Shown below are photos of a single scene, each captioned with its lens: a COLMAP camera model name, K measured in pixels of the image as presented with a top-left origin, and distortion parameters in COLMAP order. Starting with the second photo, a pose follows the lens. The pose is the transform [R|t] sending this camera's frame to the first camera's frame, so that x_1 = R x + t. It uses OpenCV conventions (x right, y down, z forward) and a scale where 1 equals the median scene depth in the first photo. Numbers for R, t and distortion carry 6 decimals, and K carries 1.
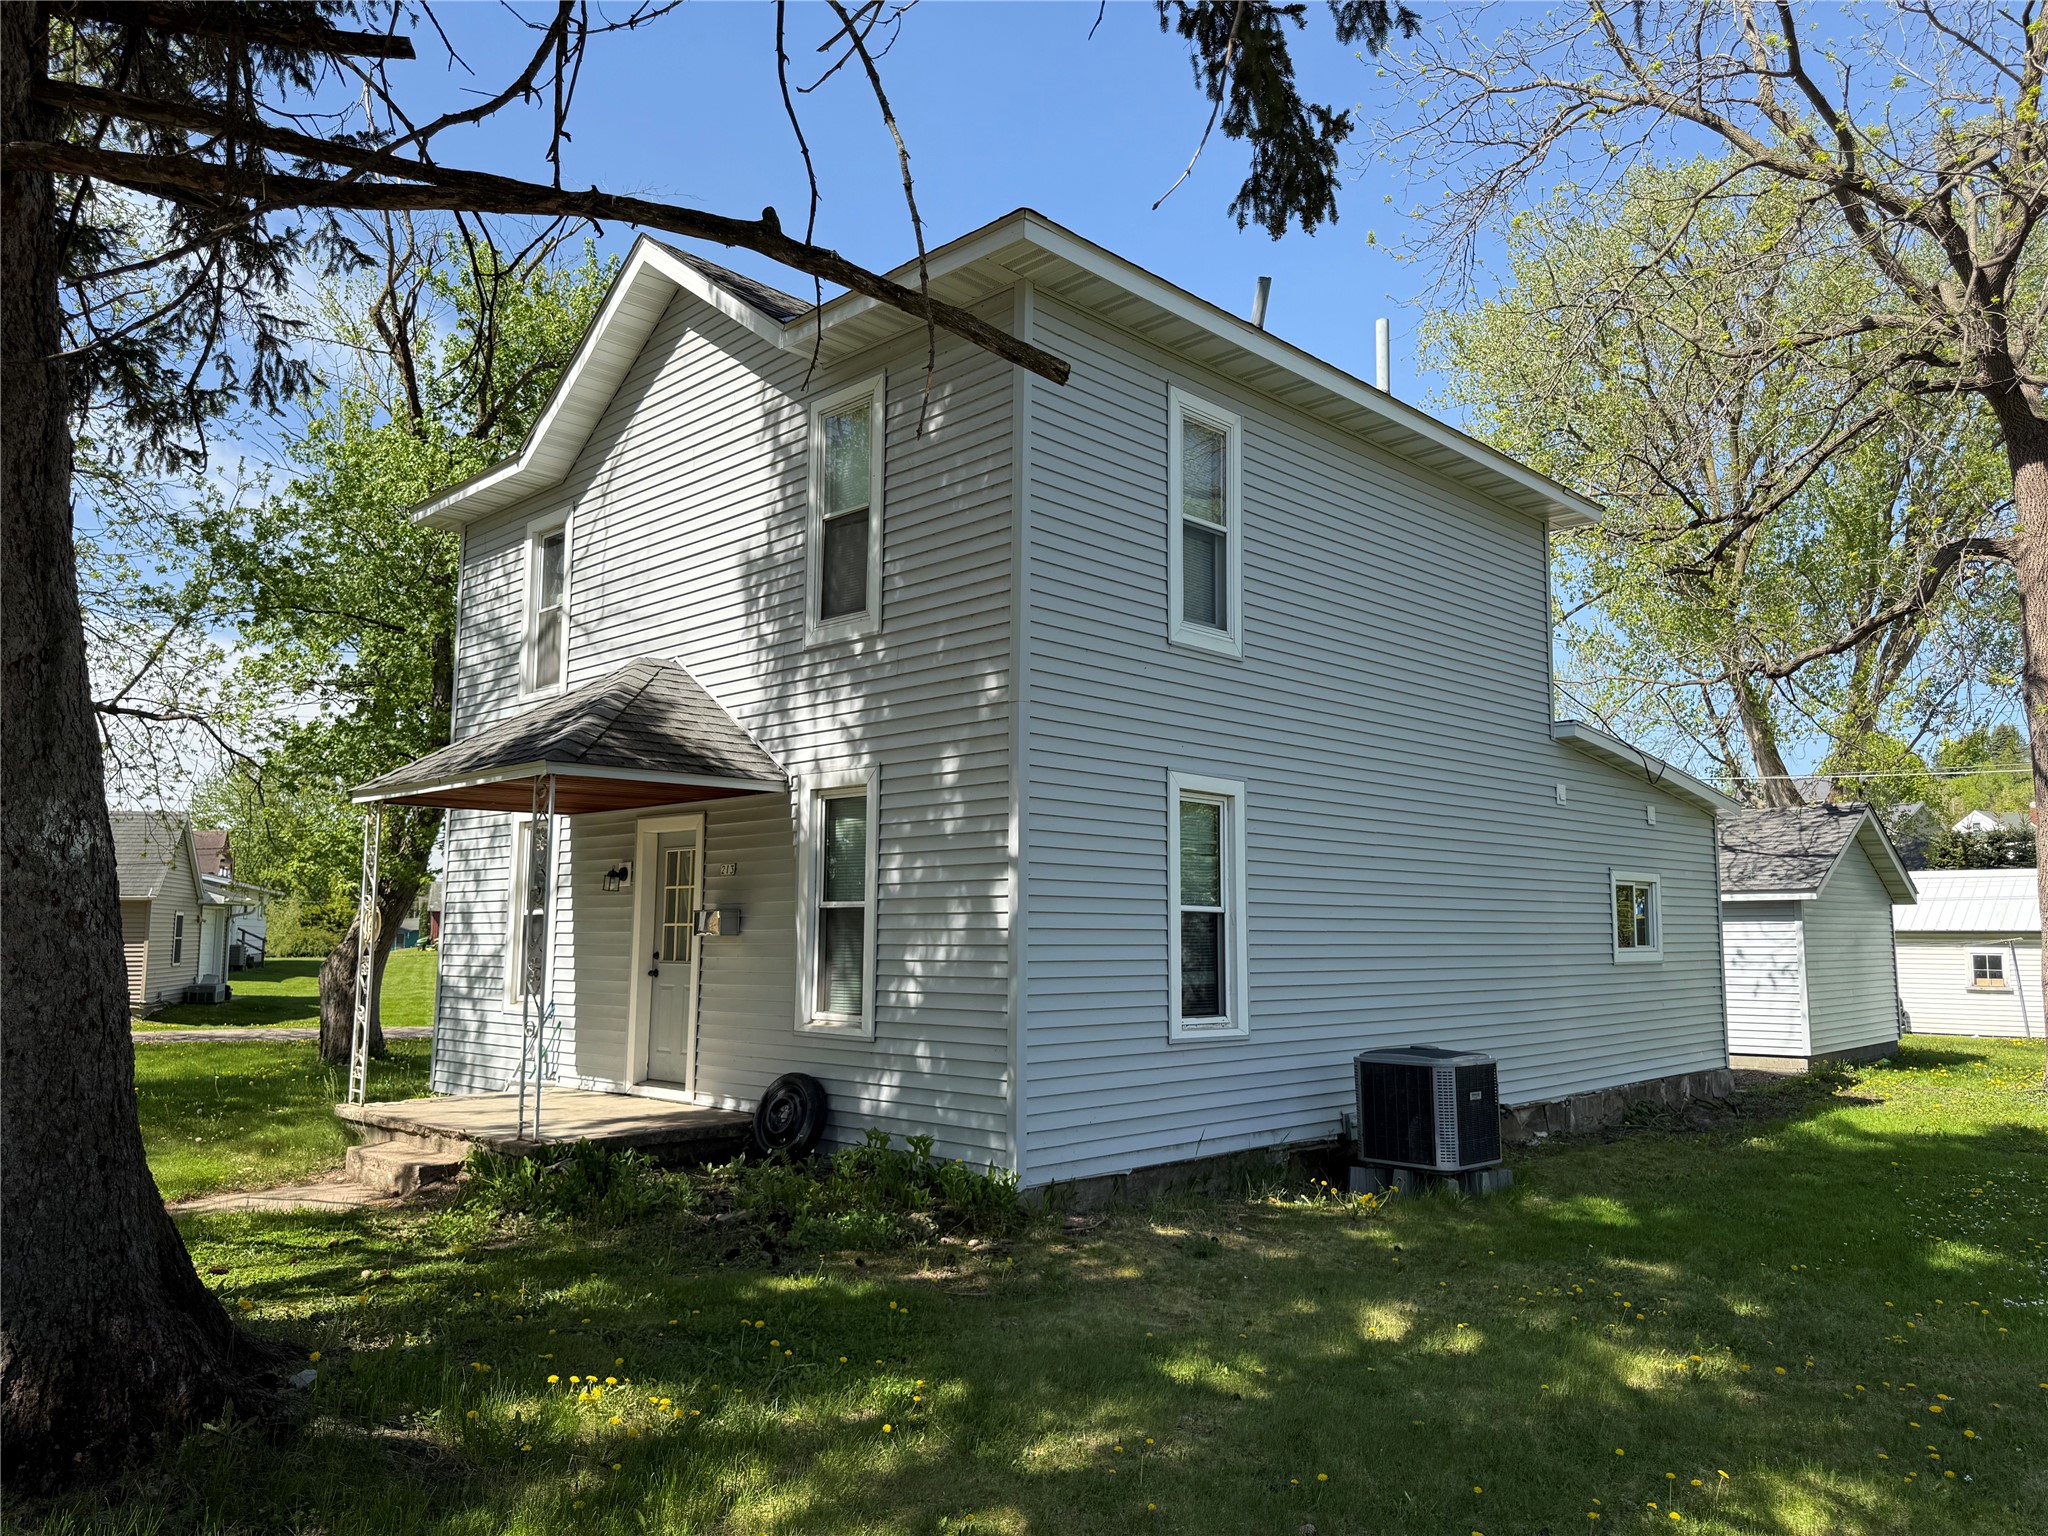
lens RADIAL K [[1457.4, 0, 1024.3], [0, 1457.4, 762.4], [0, 0, 1]] dist [-0.002324, -0.005369]
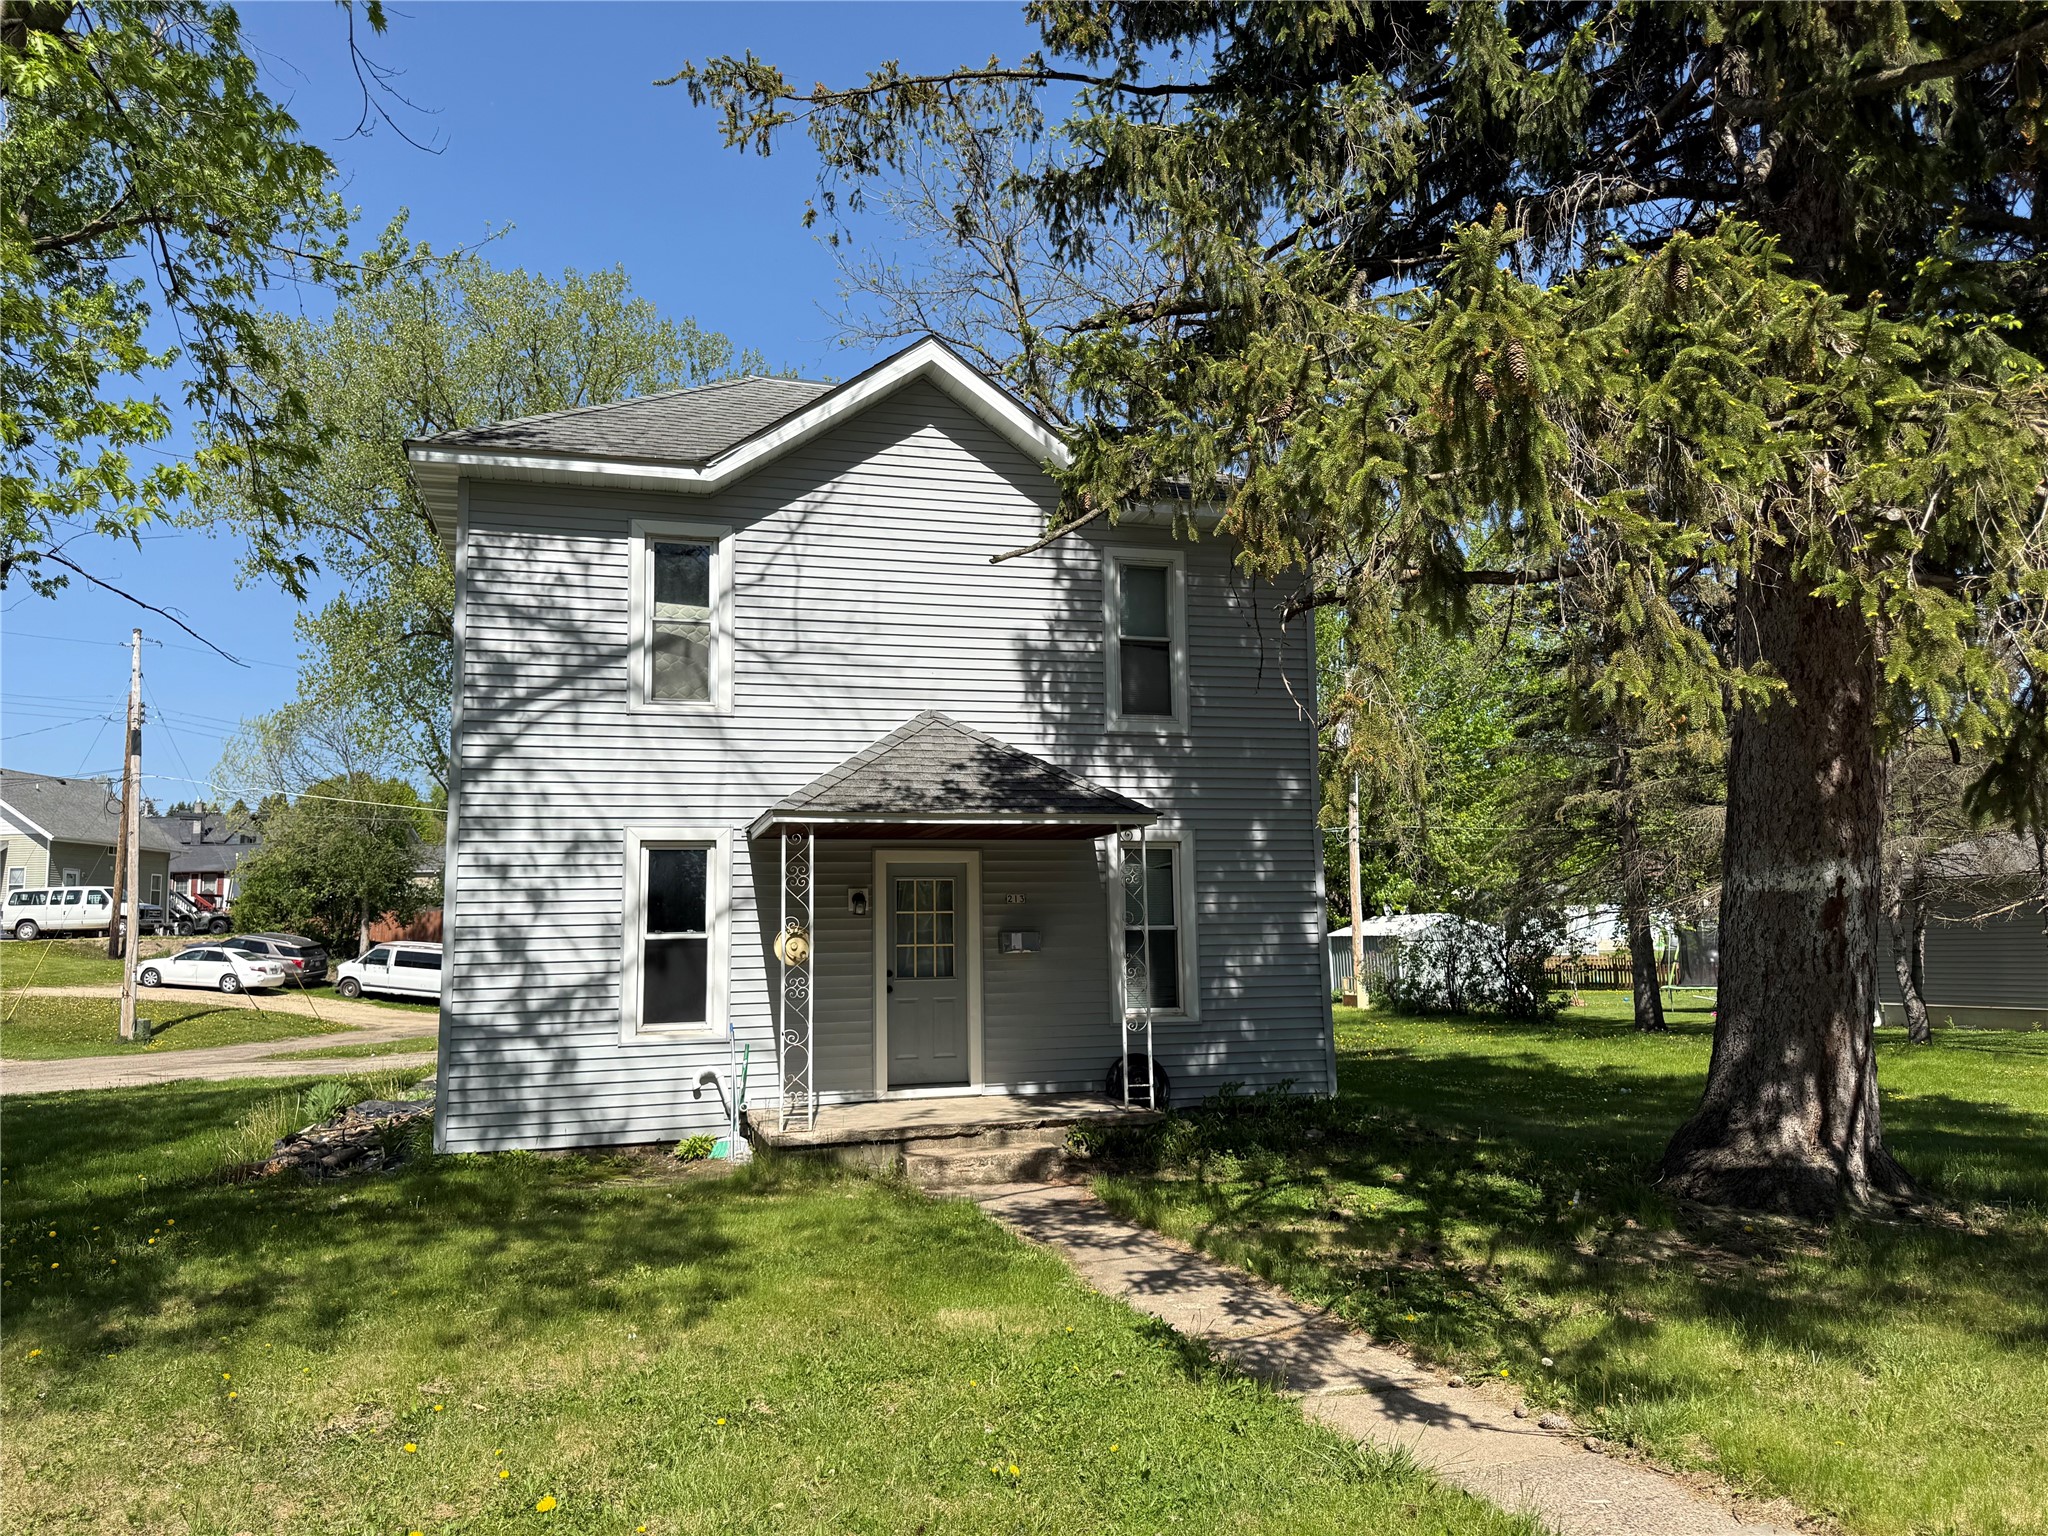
lens RADIAL K [[1457.4, 0, 1020.6], [0, 1457.4, 765.7], [0, 0, 1]] dist [-0.002324, -0.005369]
pose [[0.501532, 0.108615, 0.858294, -1.265993], [-0.078841, 0.993698, -0.079681, 0.060123], [-0.861539, -0.027706, 0.506935, 0.384425]]
